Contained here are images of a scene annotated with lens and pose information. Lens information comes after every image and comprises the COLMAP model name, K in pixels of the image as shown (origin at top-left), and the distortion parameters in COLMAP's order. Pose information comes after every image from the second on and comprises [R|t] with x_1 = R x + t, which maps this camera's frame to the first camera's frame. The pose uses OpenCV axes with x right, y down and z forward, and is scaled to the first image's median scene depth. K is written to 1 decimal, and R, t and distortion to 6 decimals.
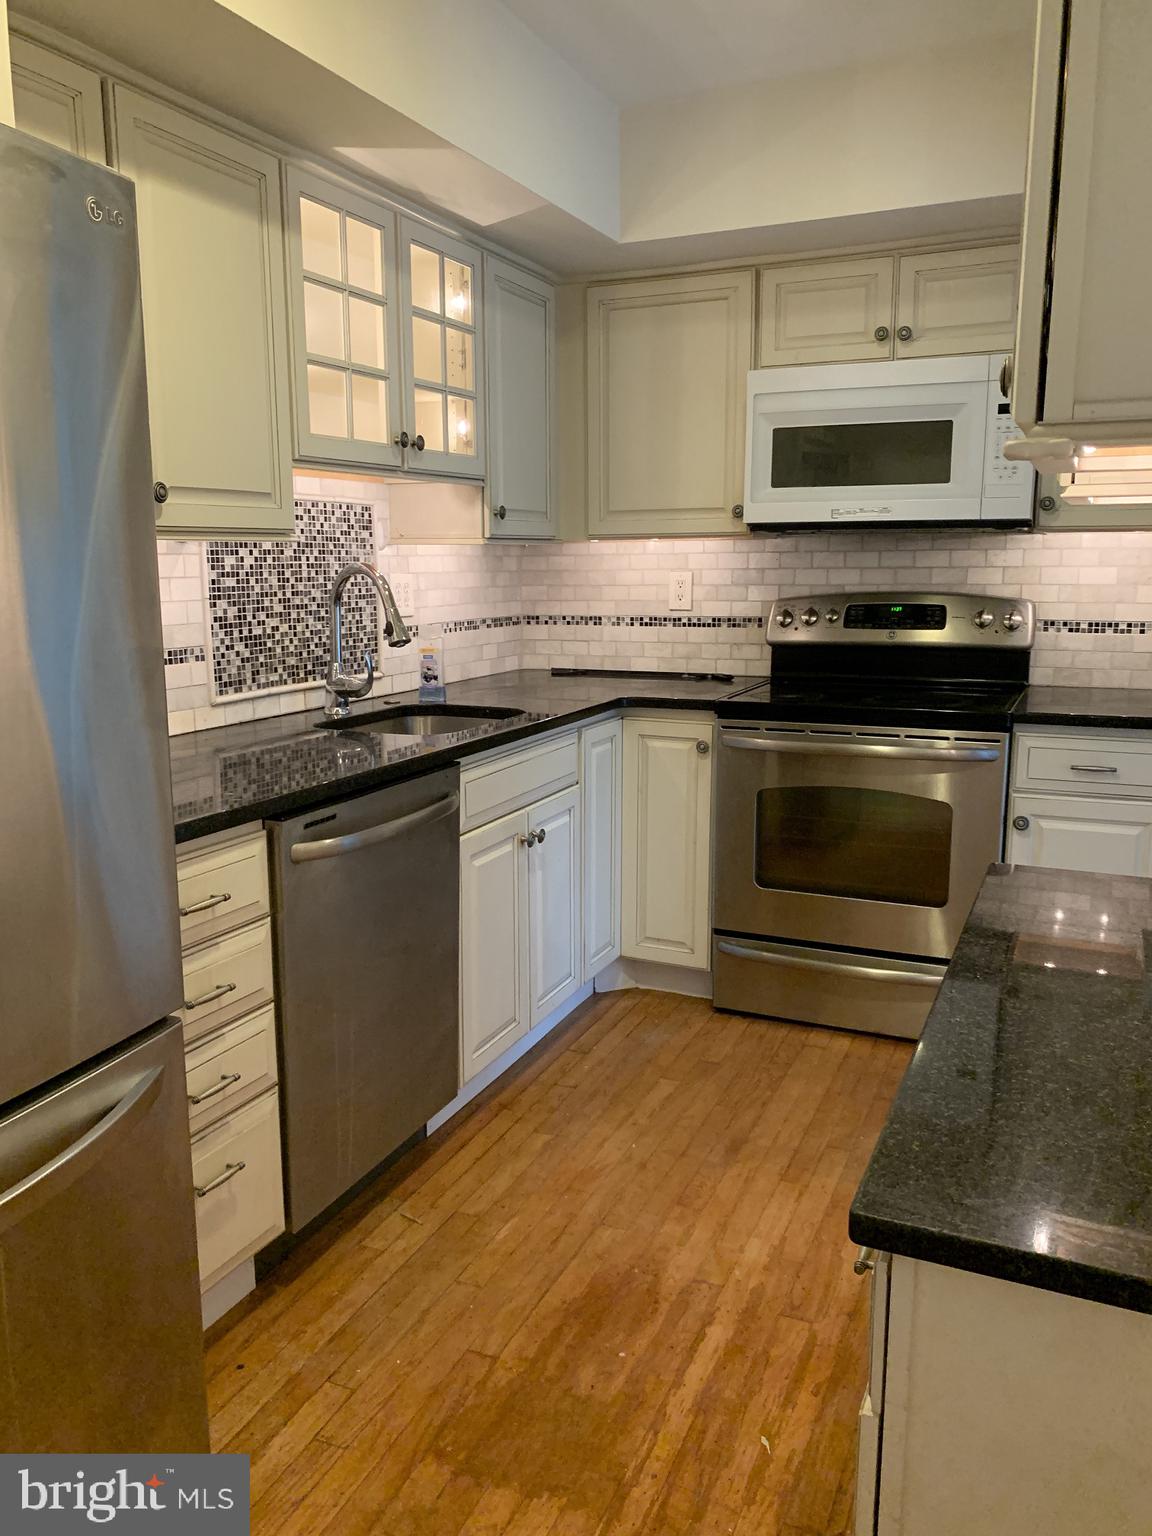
lens RADIAL K [[1169.3, 0, 580.1], [0, 1169.3, 767.3], [0, 0, 1]] dist [0.034712, -0.005564]
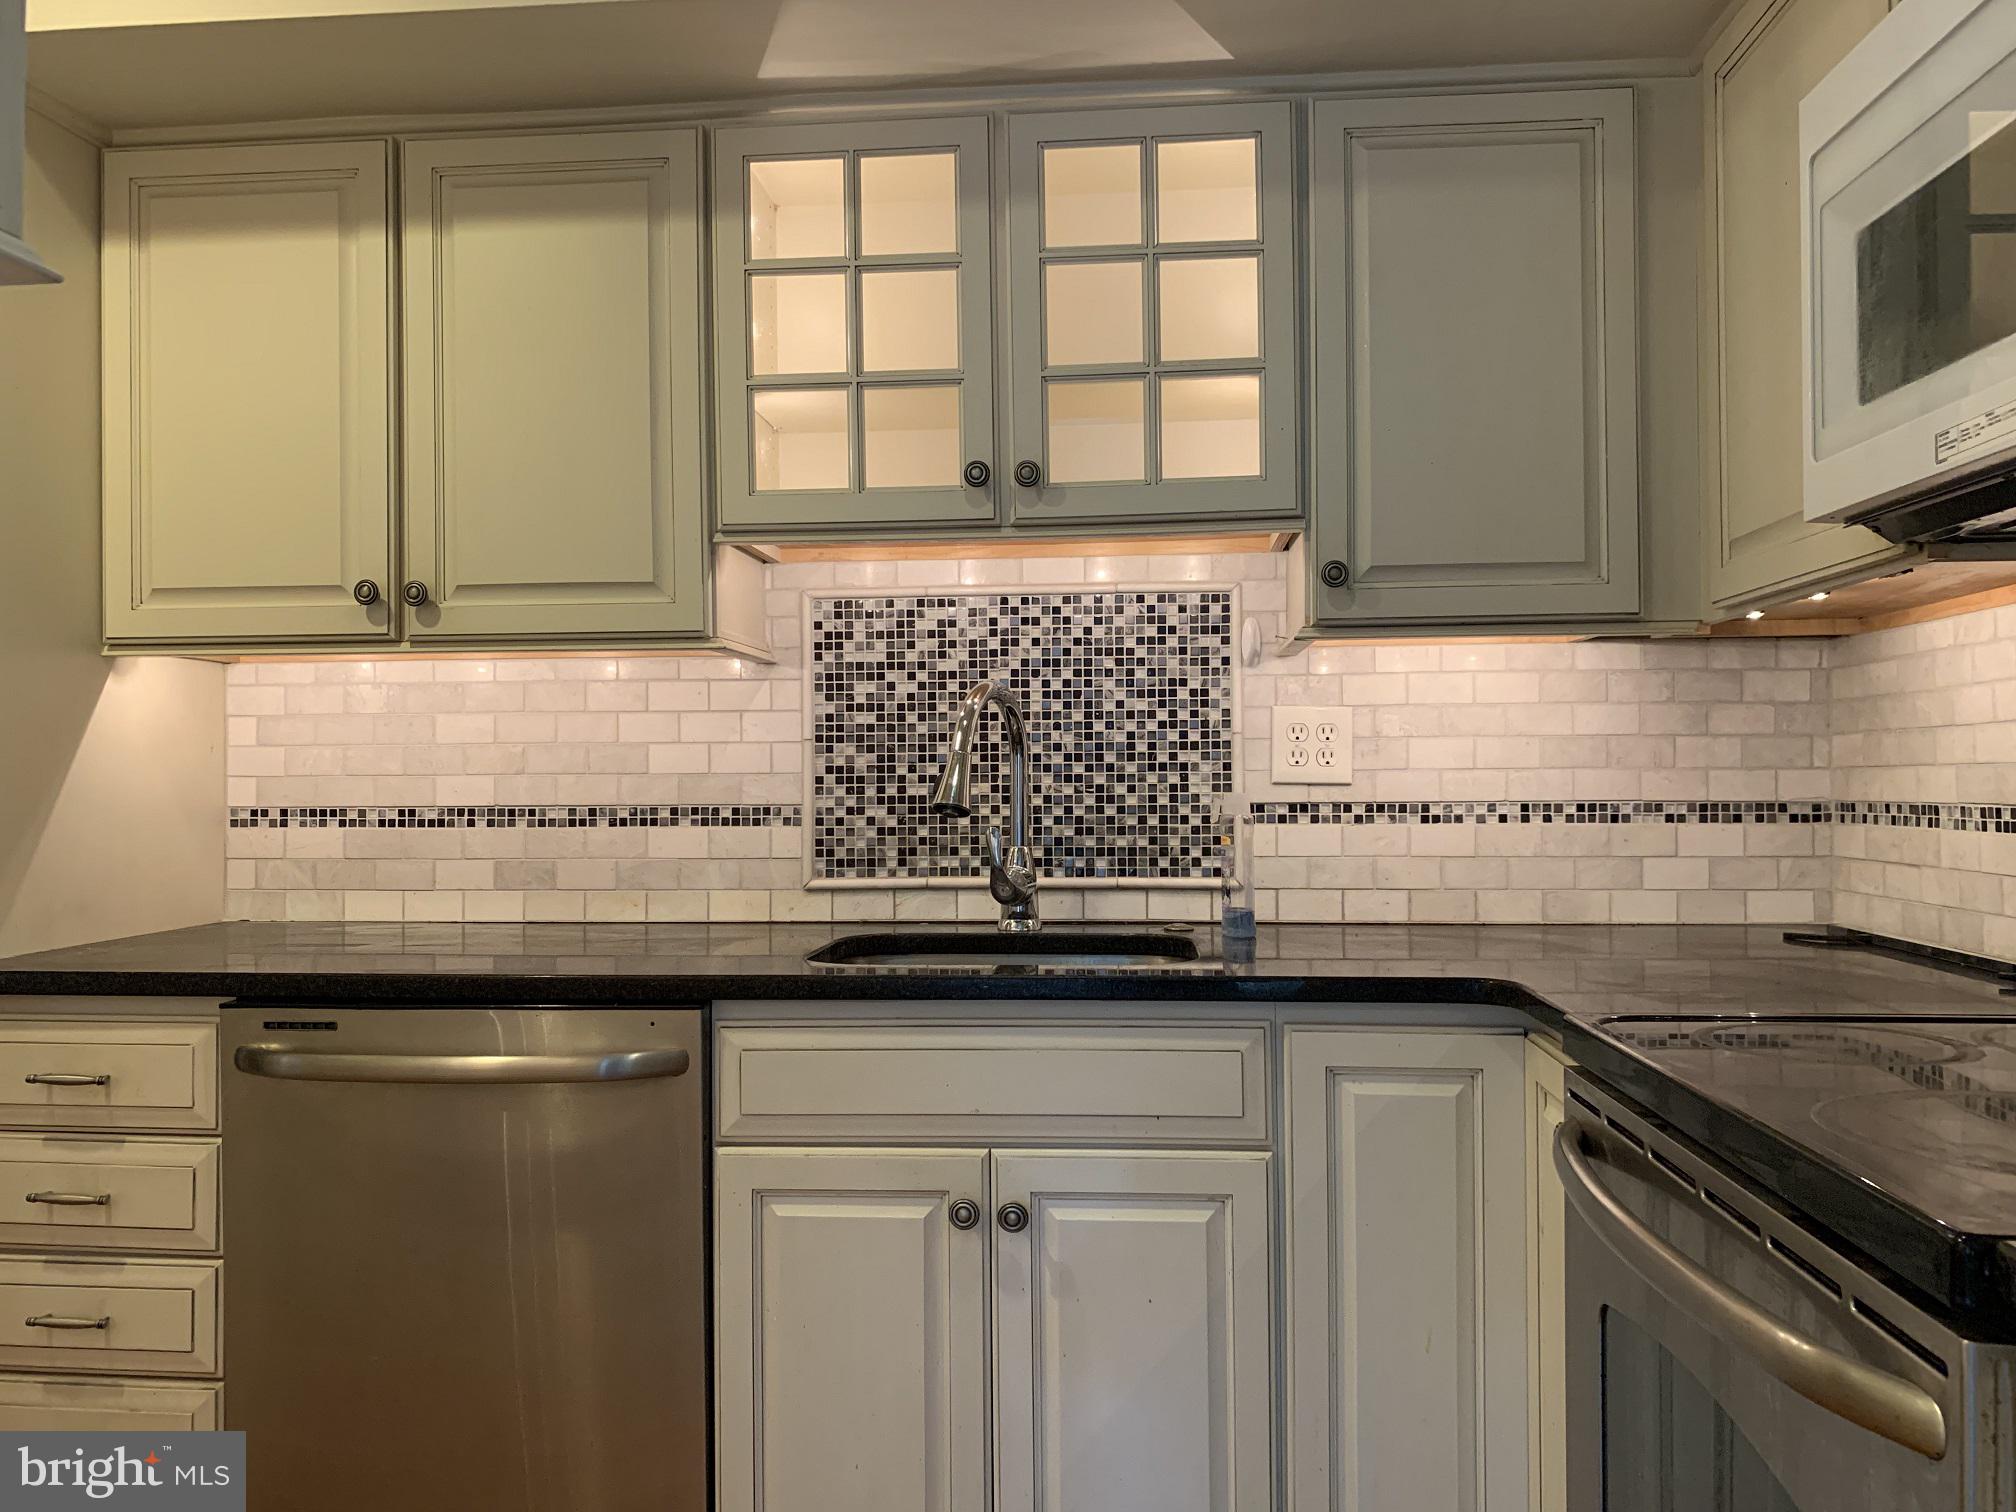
lens RADIAL K [[1534.7, 0, 1041.2], [0, 1534.7, 792.3], [0, 0, 1]] dist [0.034712, -0.005564]
pose [[0.351141, 0.012488, -0.936239, 0.559911], [-0.158763, 0.986226, -0.046390, -0.083331], [0.922764, 0.164930, 0.348287, 0.739085]]
